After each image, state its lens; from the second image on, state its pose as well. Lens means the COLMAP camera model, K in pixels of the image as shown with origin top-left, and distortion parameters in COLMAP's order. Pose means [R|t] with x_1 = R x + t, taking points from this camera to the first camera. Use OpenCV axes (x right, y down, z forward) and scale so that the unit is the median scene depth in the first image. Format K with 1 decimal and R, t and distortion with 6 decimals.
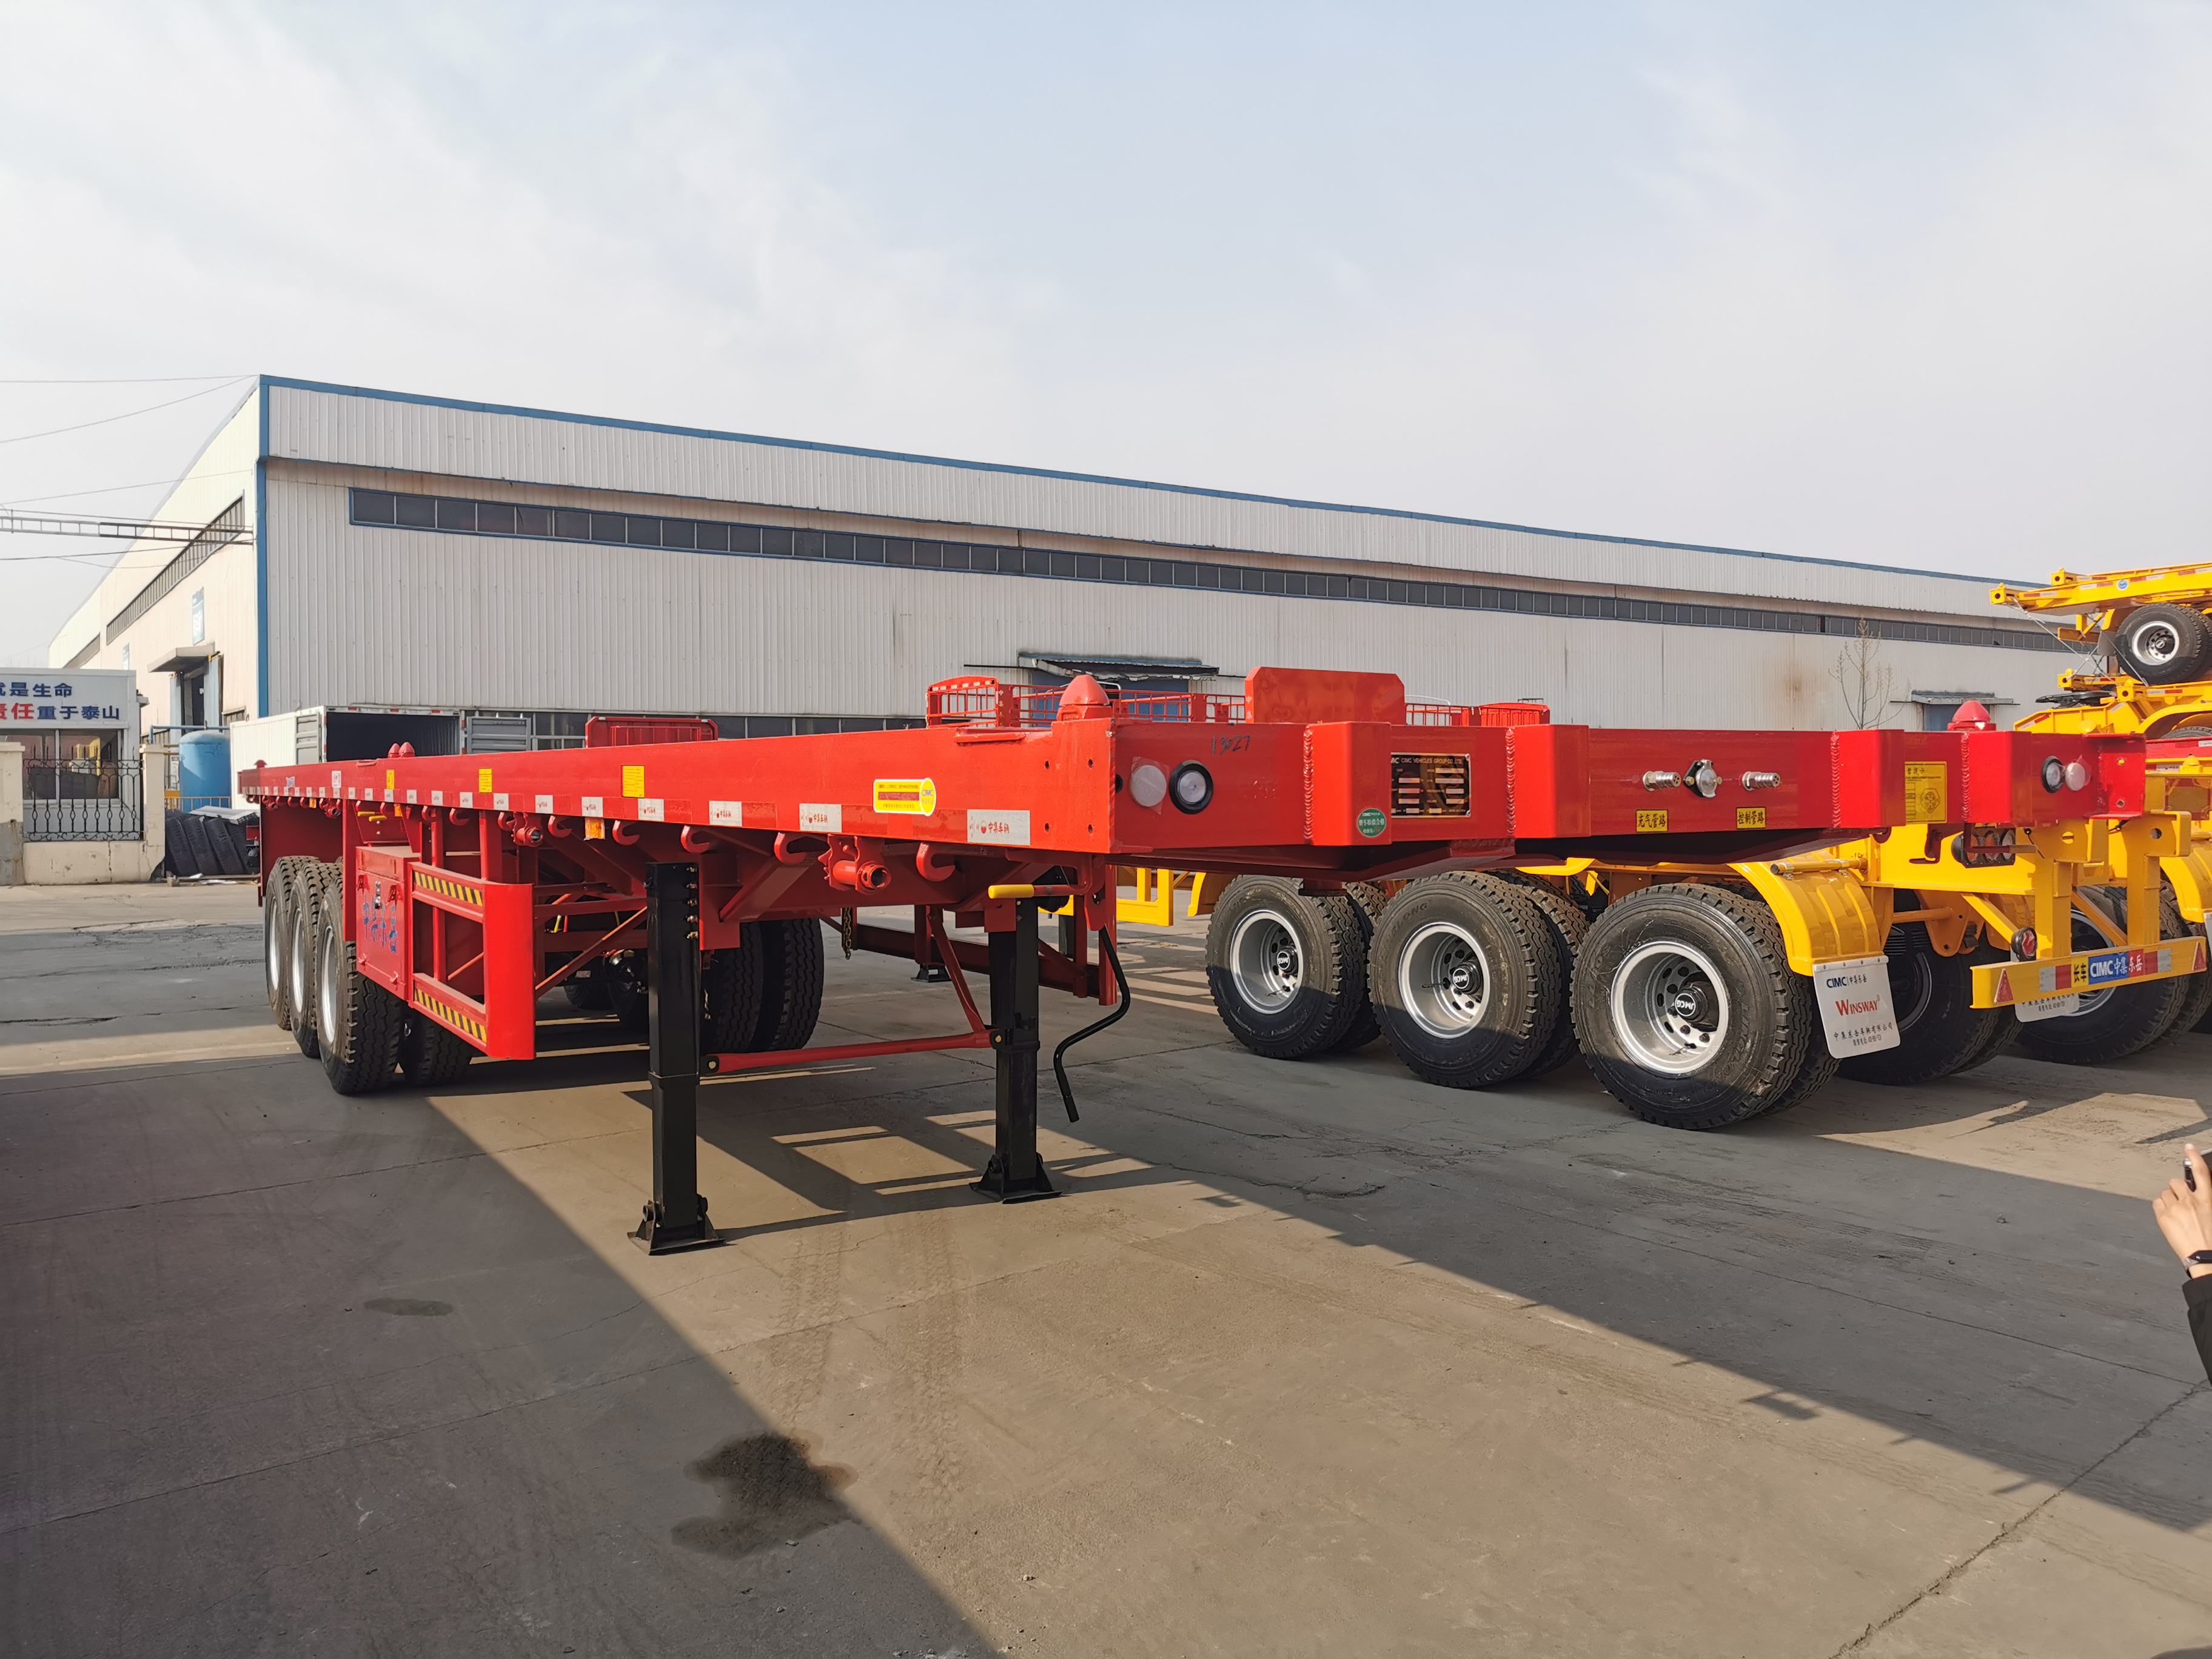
lens RADIAL K [[1697.9, 0, 1113.4], [0, 1697.9, 794.1], [0, 0, 1]] dist [0.063382, -0.087783]
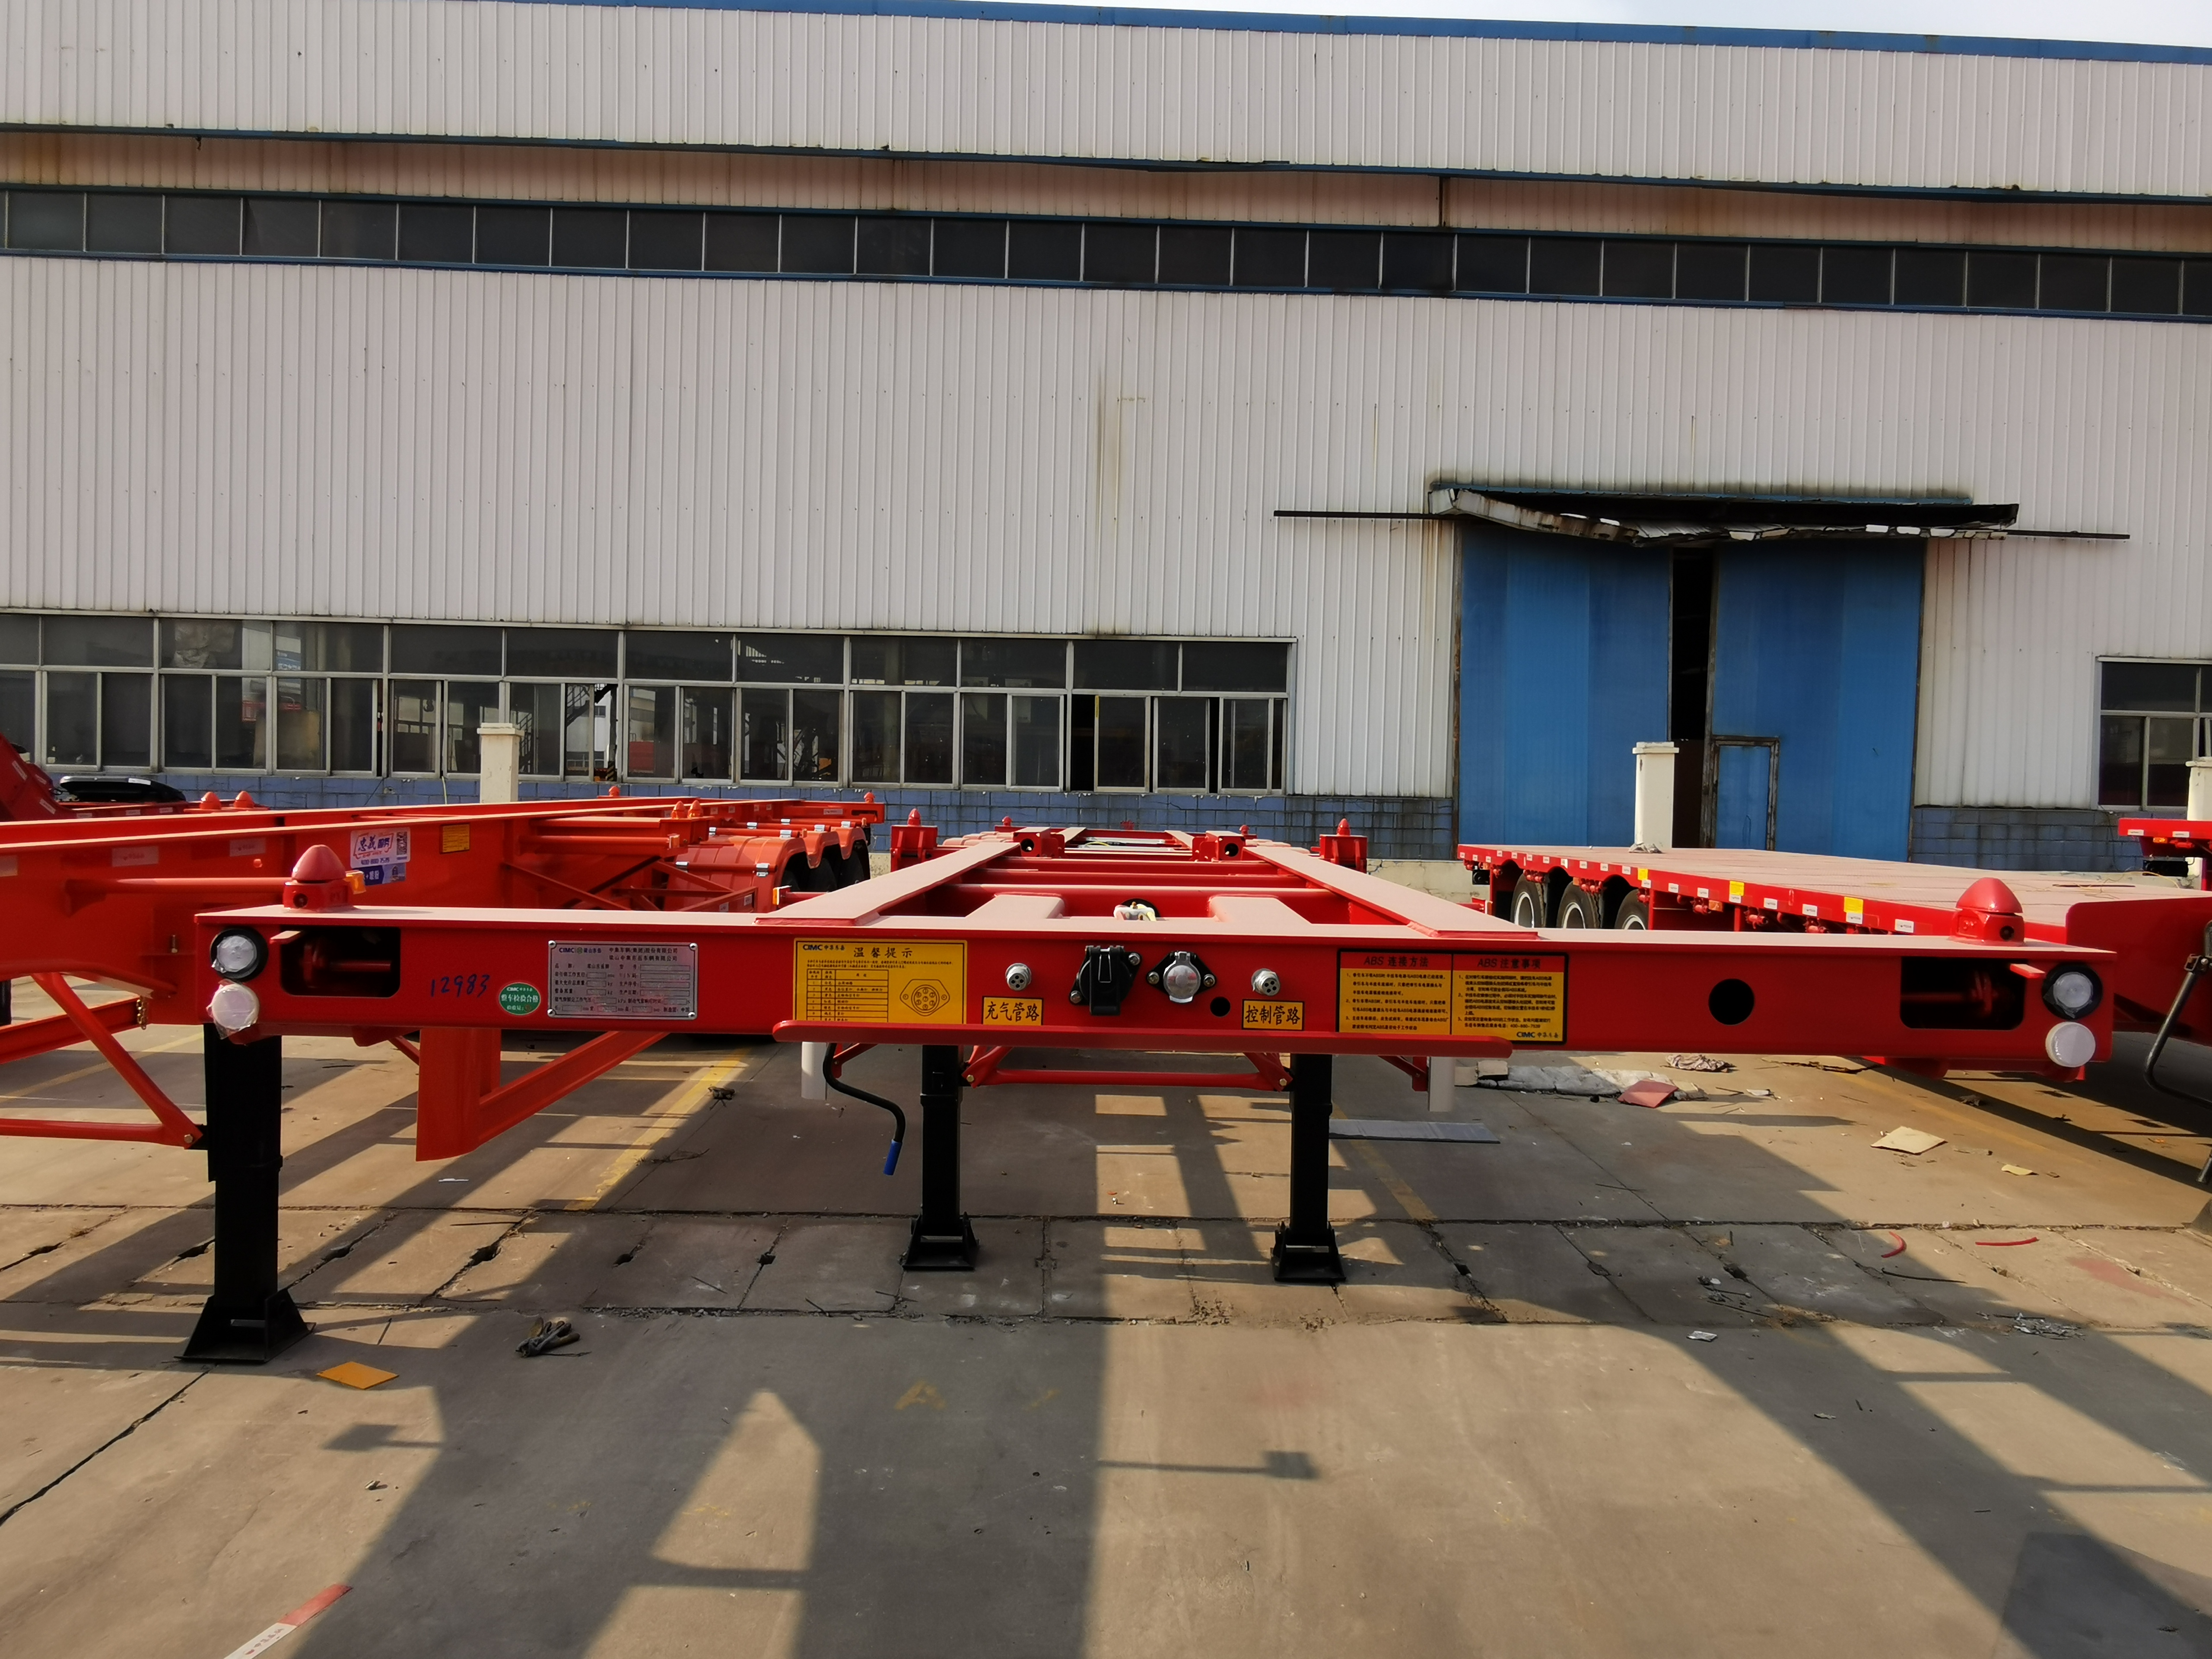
lens RADIAL K [[1499.1, 0, 1096.5], [0, 1499.1, 828.6], [0, 0, 1]] dist [-0.013286, 0.005034]
pose [[0.840785, 0.066157, -0.537312, 0.695542], [-0.028588, 0.996546, 0.077967, -0.205845], [0.540615, -0.050193, 0.839772, 5.509423]]
